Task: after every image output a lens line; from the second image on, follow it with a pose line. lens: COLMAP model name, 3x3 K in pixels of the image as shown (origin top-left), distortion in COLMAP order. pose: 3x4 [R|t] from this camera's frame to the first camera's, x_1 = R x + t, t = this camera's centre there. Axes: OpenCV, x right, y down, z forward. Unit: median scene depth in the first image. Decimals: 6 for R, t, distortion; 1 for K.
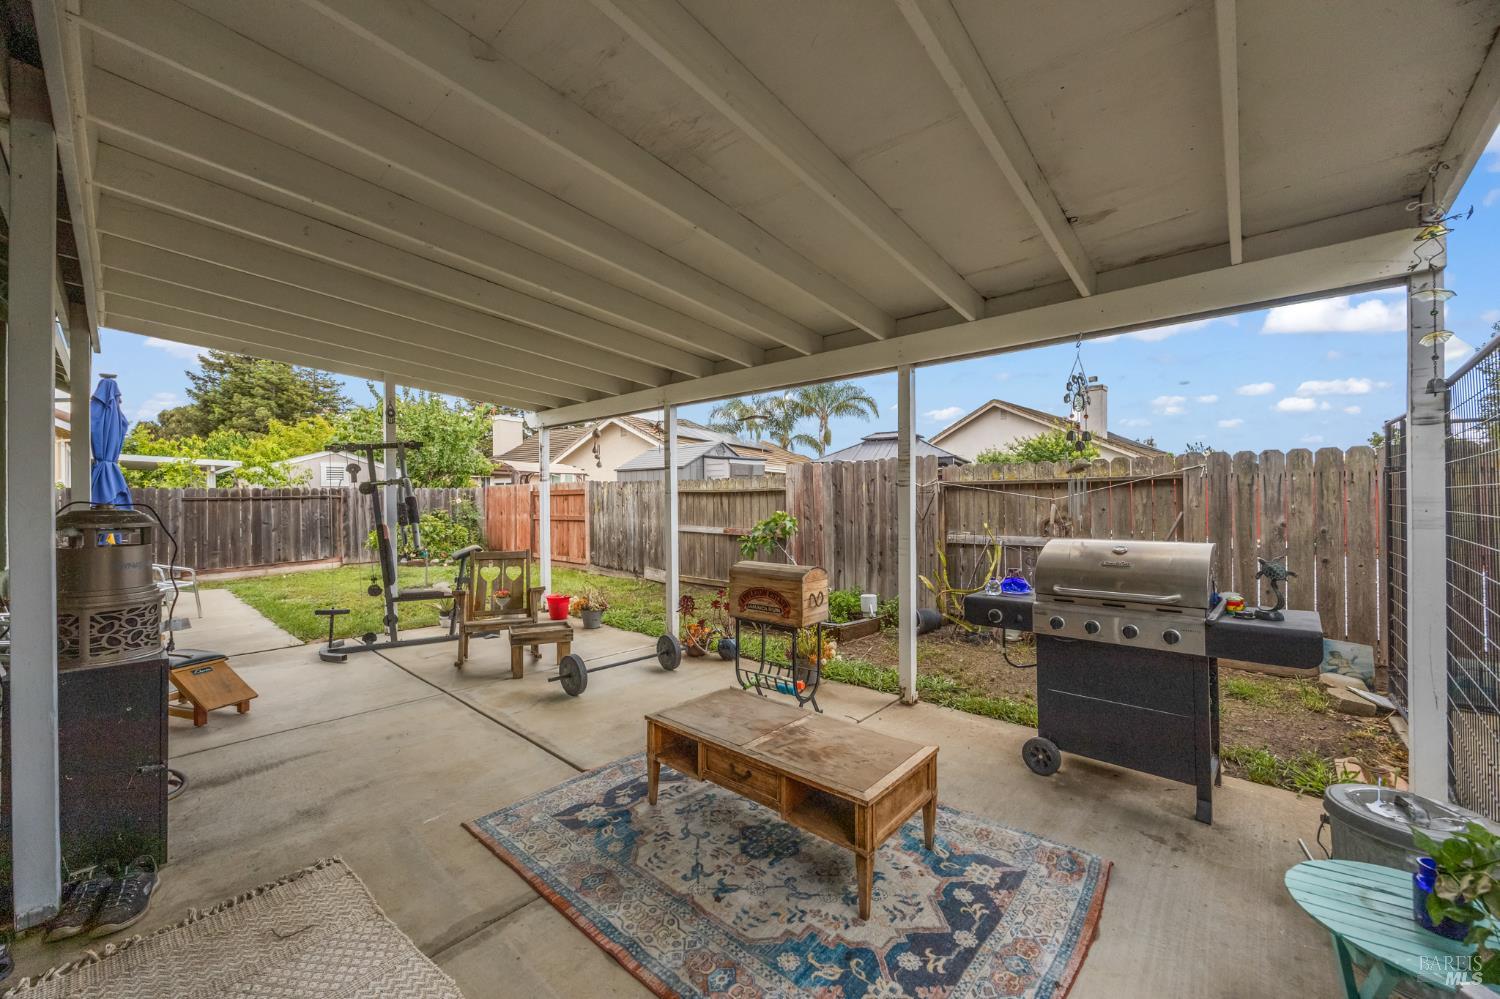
lens RADIAL K [[565.4, 0, 750.4], [0, 565.4, 491.4], [0, 0, 1]] dist [-0.003062, -0.000067]
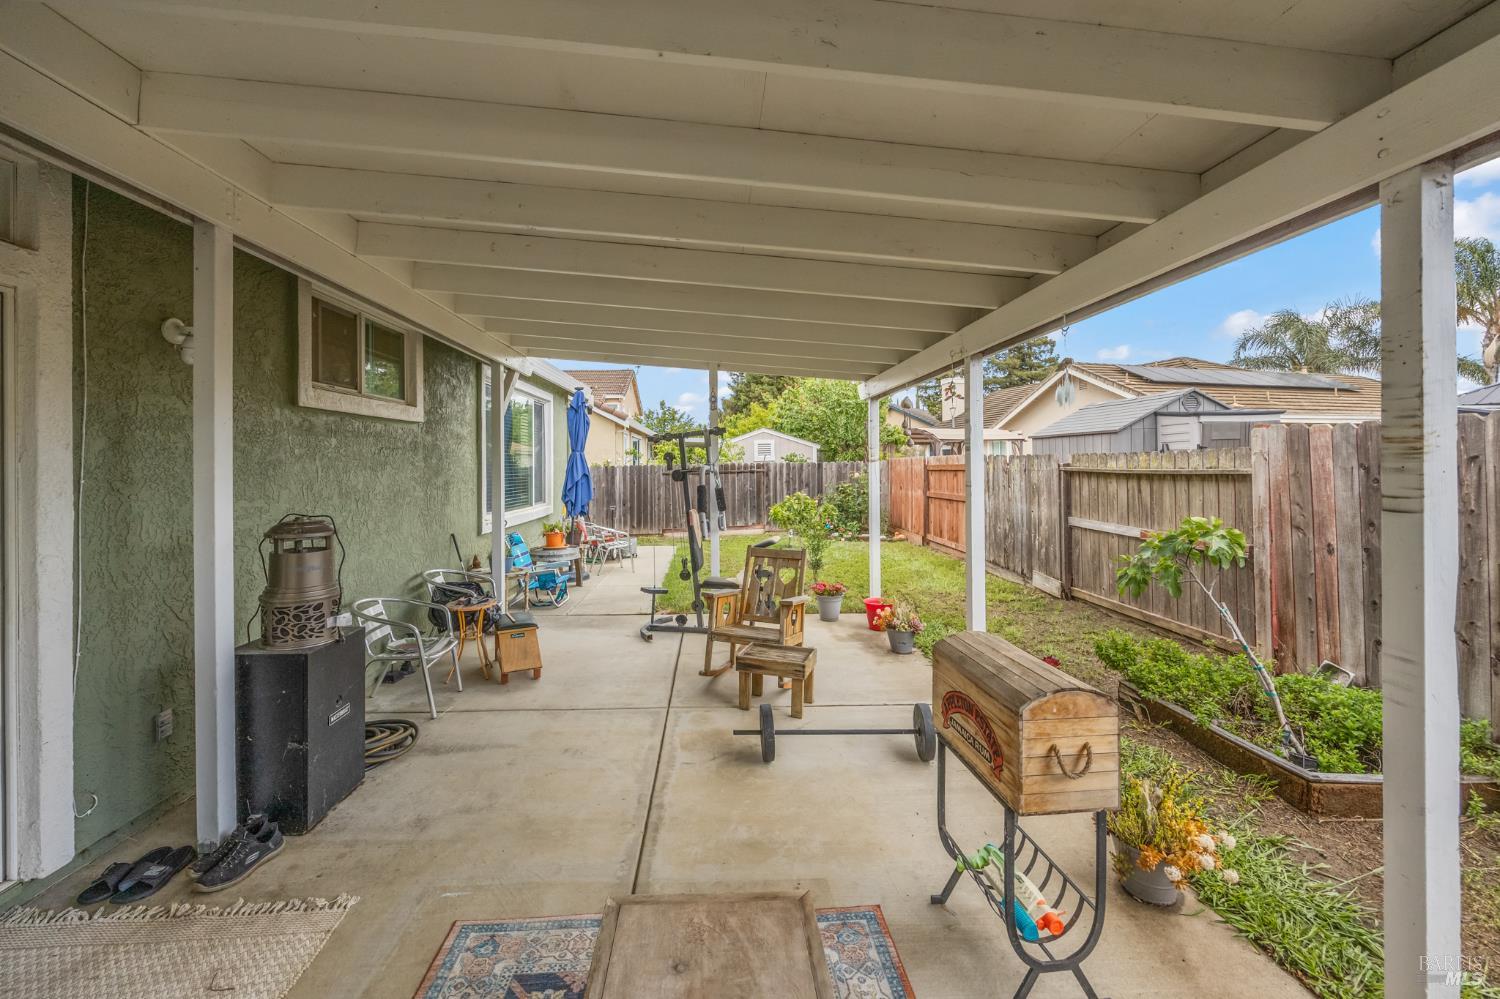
lens RADIAL K [[589.7, 0, 742.4], [0, 589.7, 461.3], [0, 0, 1]] dist [-0.003296, 0.000036]
pose [[0.697864, -0.006085, -0.716204, 0.120941], [0.014980, 0.999869, 0.006102, -0.024535], [0.716073, -0.014987, 0.697864, 0.215505]]
